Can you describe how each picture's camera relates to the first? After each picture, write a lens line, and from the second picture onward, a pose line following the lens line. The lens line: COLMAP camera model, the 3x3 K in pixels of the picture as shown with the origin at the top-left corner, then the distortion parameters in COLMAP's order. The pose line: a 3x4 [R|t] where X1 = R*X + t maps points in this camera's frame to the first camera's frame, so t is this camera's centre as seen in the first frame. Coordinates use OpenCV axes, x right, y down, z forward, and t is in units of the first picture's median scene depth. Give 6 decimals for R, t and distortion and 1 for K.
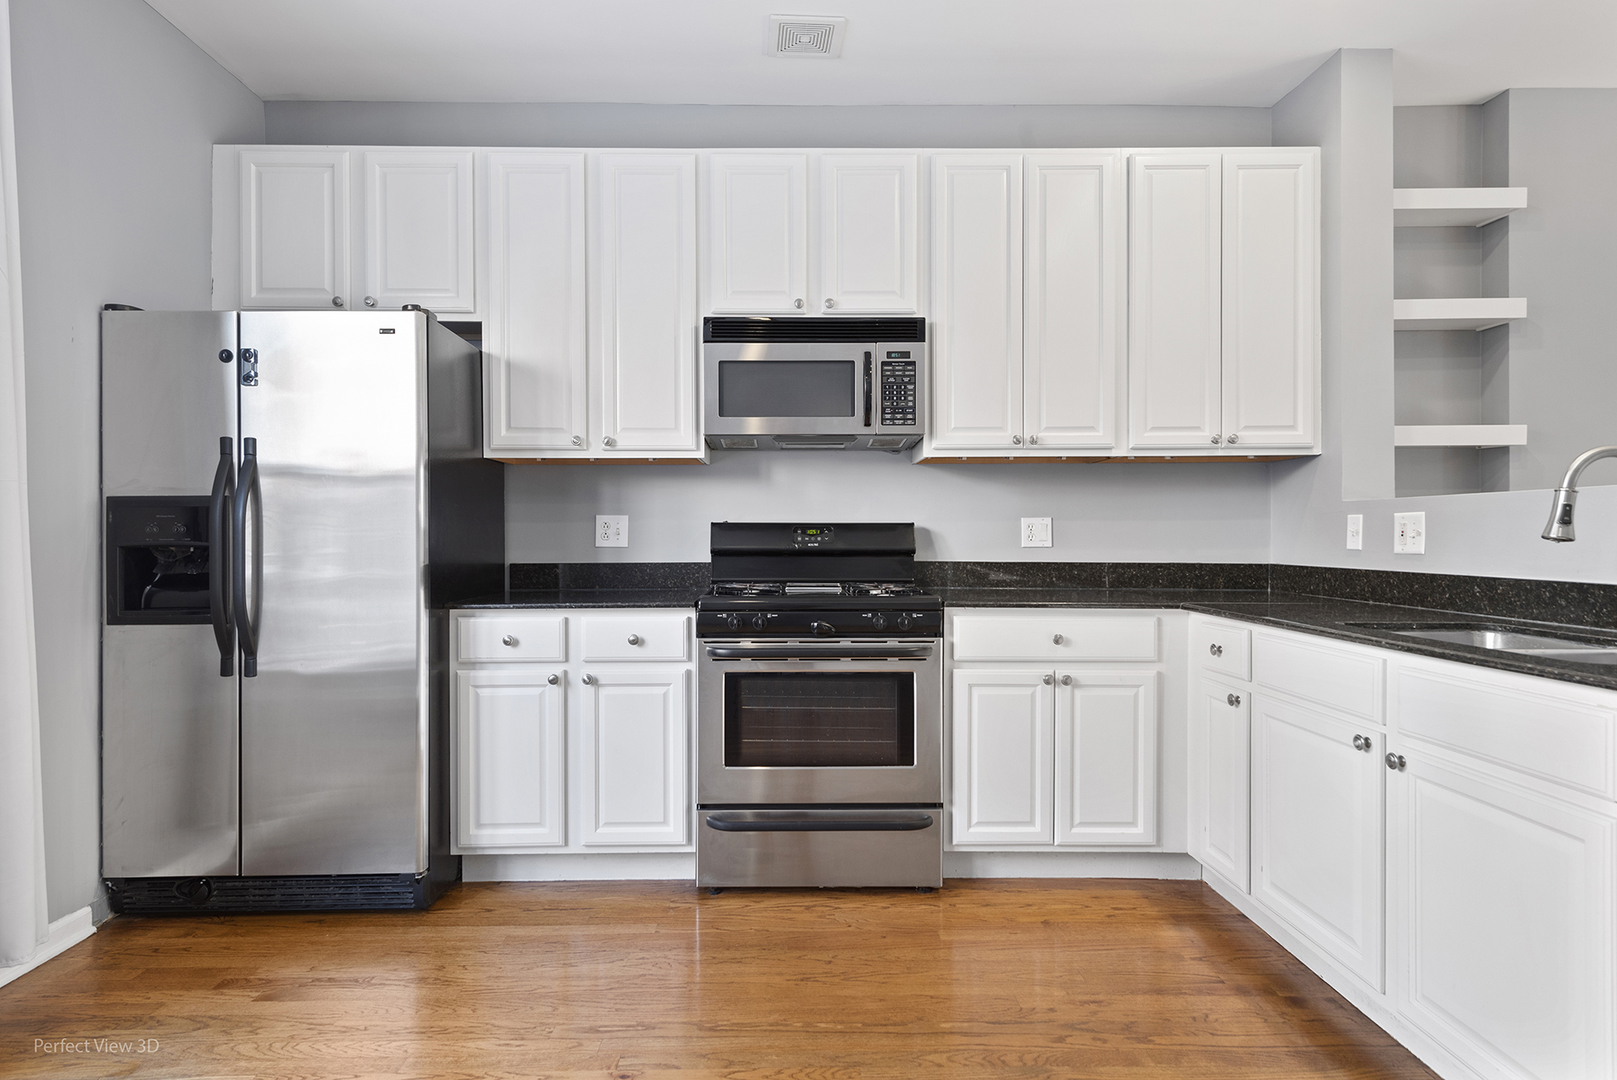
lens RADIAL K [[884.1, 0, 794.8], [0, 884.1, 540.4], [0, 0, 1]] dist [0.020468, -0.008729]
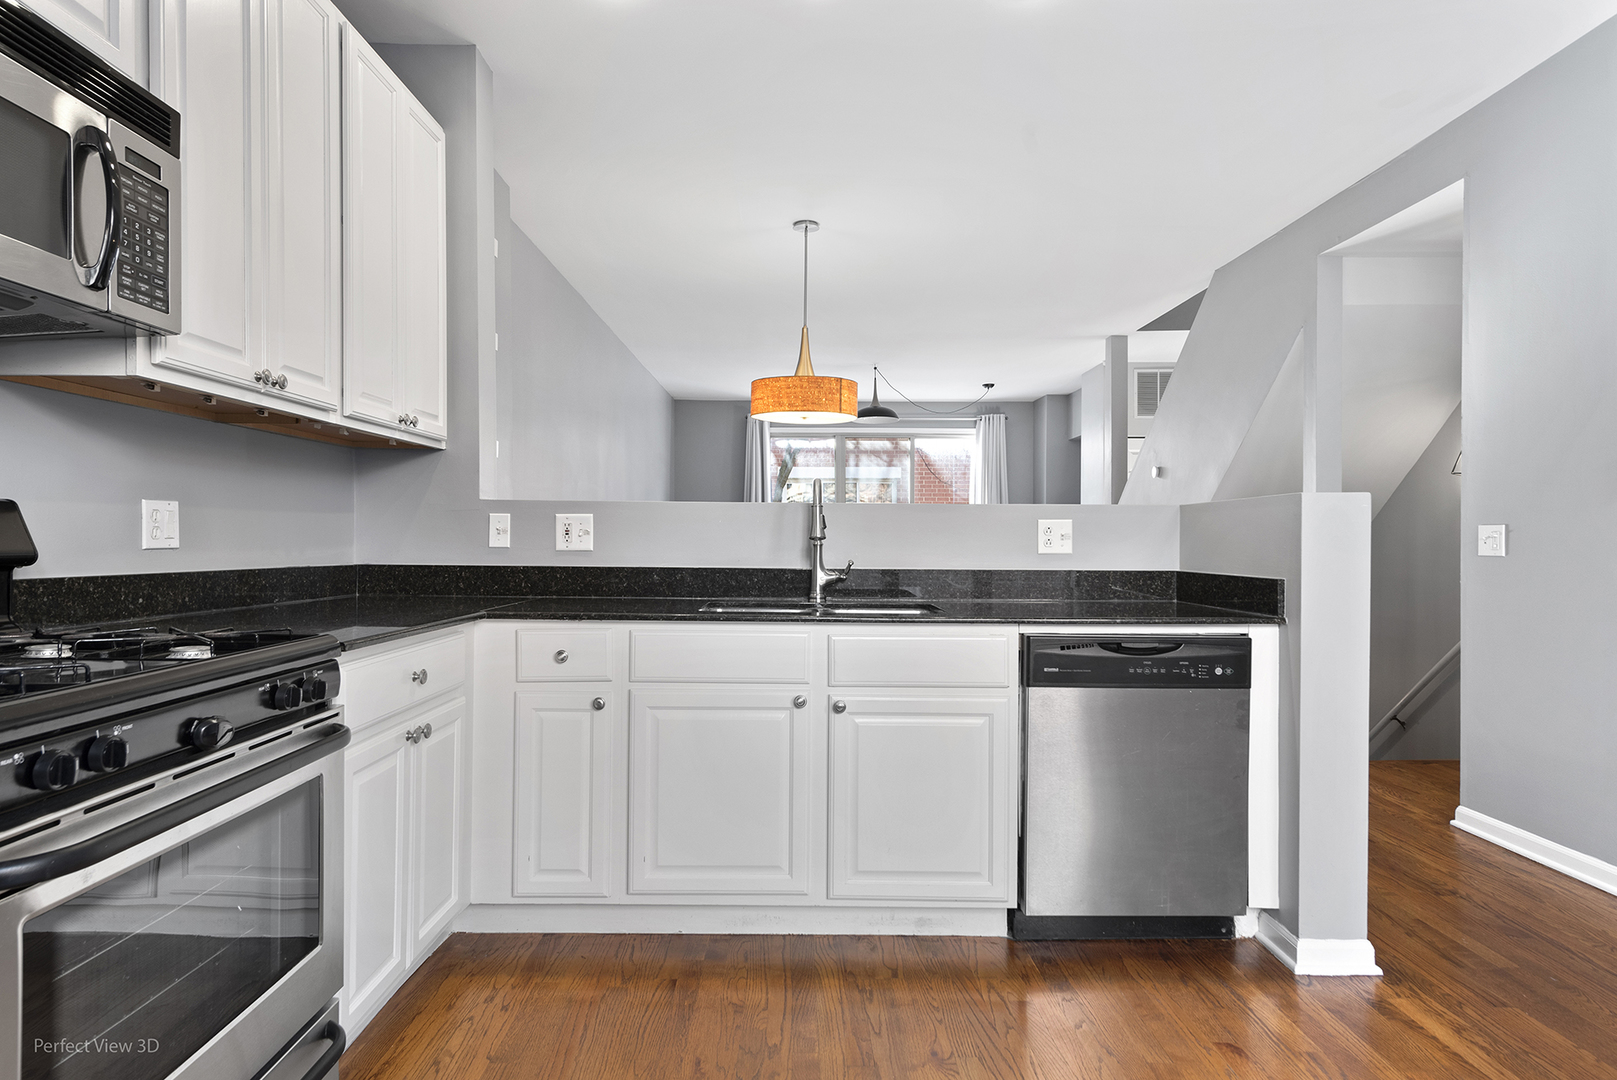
lens RADIAL K [[884.1, 0, 797.6], [0, 884.1, 543.4], [0, 0, 1]] dist [0.020468, -0.008729]
pose [[0.007308, -0.006308, 0.999953, -0.412822], [-0.004656, 0.999969, 0.006343, -0.002255], [-0.999962, -0.004702, 0.007278, 0.684385]]
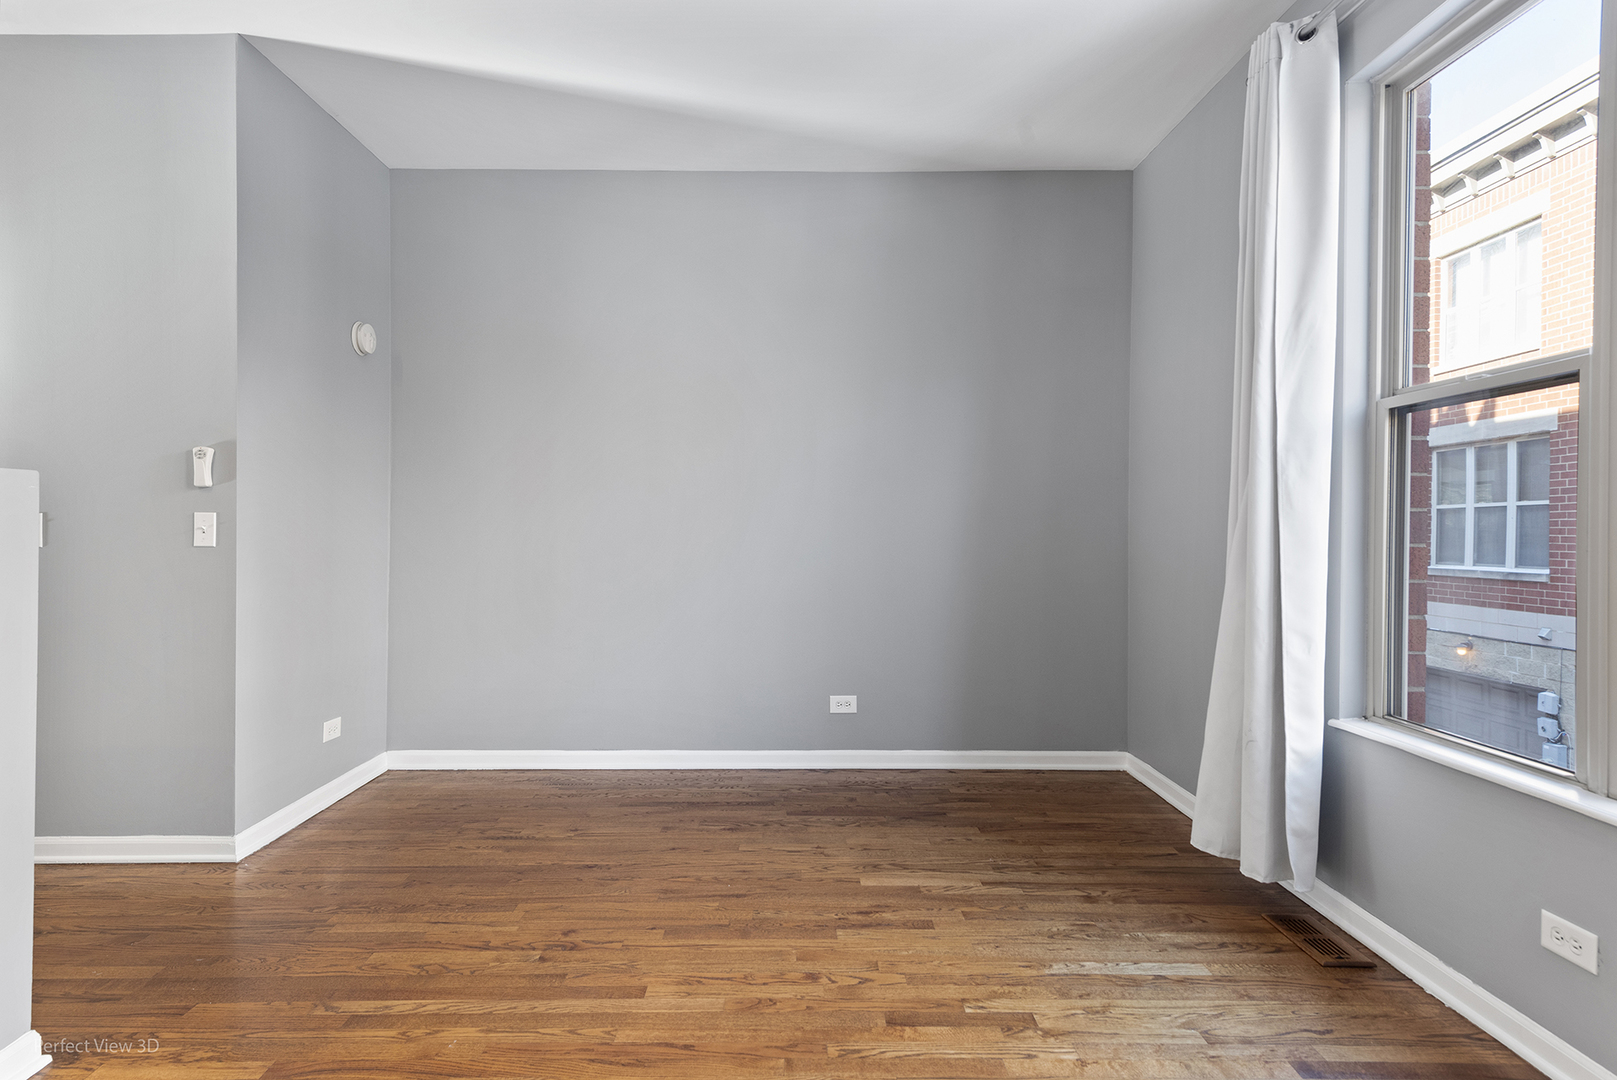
lens RADIAL K [[849.9, 0, 799.5], [0, 849.9, 535.9], [0, 0, 1]] dist [0.005170, 0.000017]
pose [[-0.999968, -0.002200, 0.007693, -0.156427], [-0.002180, 0.999994, 0.002526, -0.000887], [-0.007698, 0.002509, -0.999967, 0.789243]]
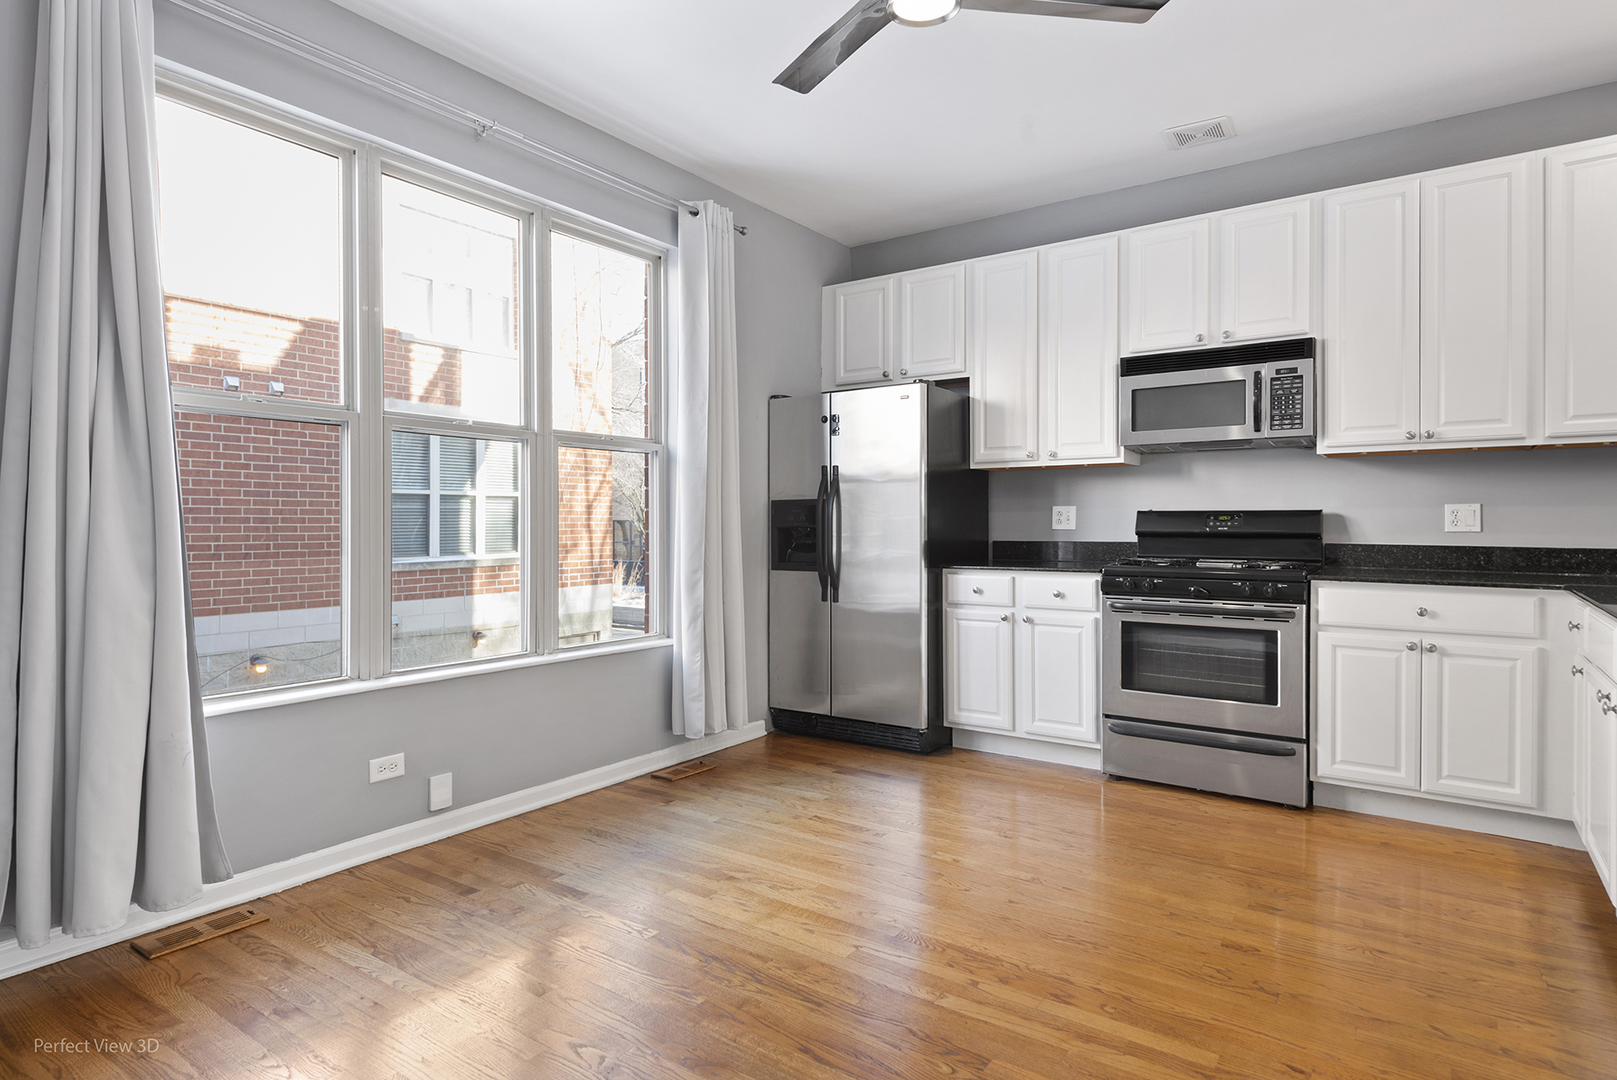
lens RADIAL K [[884.1, 0, 798.2], [0, 884.1, 529.9], [0, 0, 1]] dist [0.020468, -0.008729]
pose [[0.807103, 0.005617, -0.590384, 0.321901], [-0.001200, 0.999968, 0.007874, -0.002401], [0.590409, -0.005646, 0.807084, -0.403553]]
